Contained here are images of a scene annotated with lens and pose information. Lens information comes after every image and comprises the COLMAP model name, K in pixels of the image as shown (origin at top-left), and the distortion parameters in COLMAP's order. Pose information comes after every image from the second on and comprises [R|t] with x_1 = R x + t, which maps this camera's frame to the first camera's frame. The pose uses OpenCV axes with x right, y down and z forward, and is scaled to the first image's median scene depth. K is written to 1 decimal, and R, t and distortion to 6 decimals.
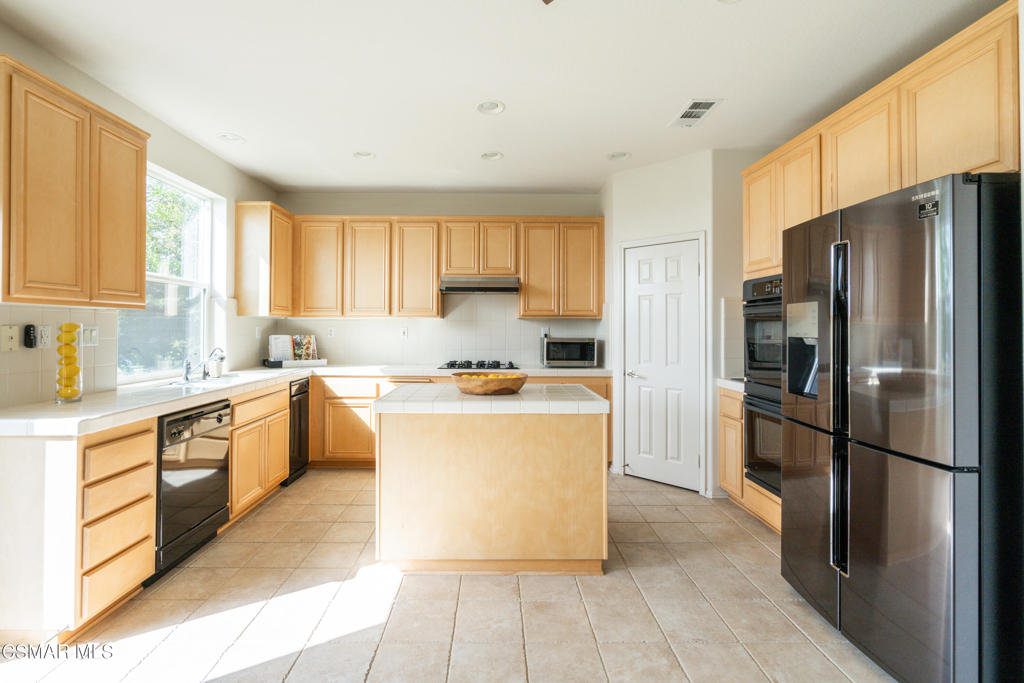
lens RADIAL K [[477.2, 0, 510.8], [0, 477.2, 328.6], [0, 0, 1]] dist [-0.001665, 0.000049]
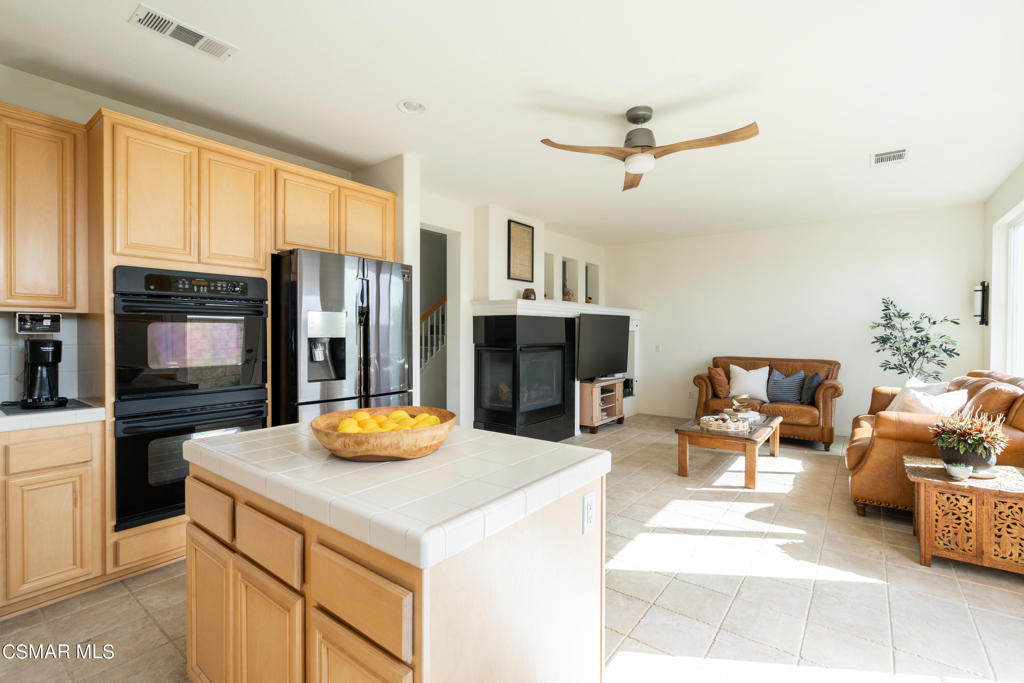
lens RADIAL K [[460.6, 0, 515.6], [0, 460.6, 336.3], [0, 0, 1]] dist [0.001519, 0.000722]
pose [[-0.779241, -0.010239, 0.626641, -0.344541], [-0.005007, 0.999936, 0.010113, -0.000642], [-0.626704, 0.004742, -0.779243, 0.929889]]
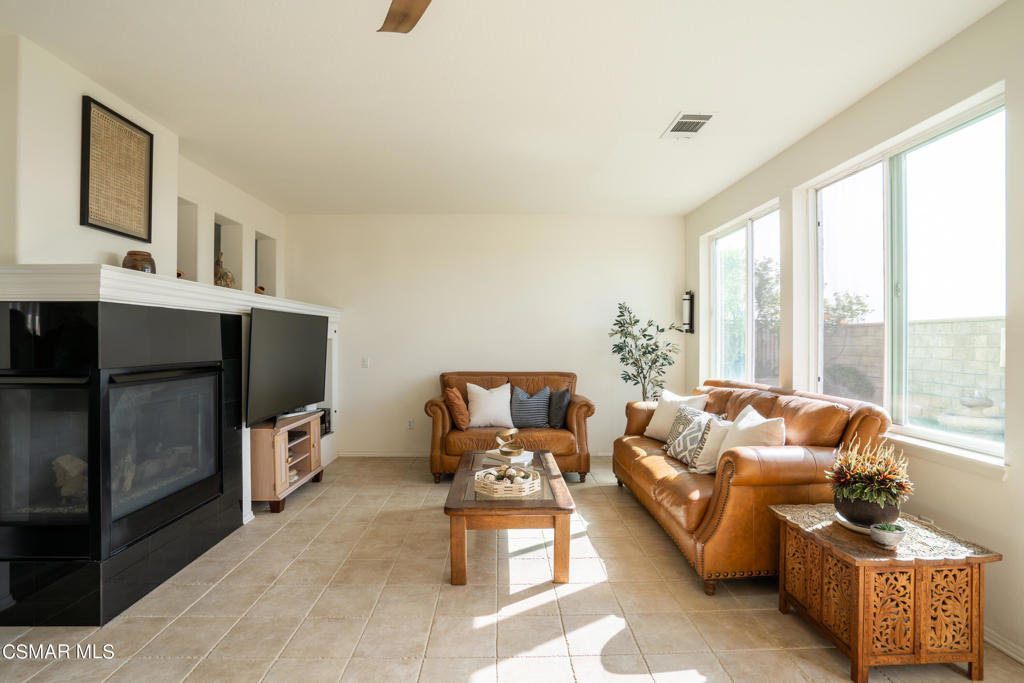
lens RADIAL K [[485.9, 0, 512.0], [0, 485.9, 341.5], [0, 0, 1]] dist [-0.063442, 0.023355]
pose [[-0.999969, -0.002349, 0.007548, -0.063045], [-0.002351, 0.999997, -0.000315, 0.000403], [-0.007547, -0.000333, -0.999971, 0.516163]]
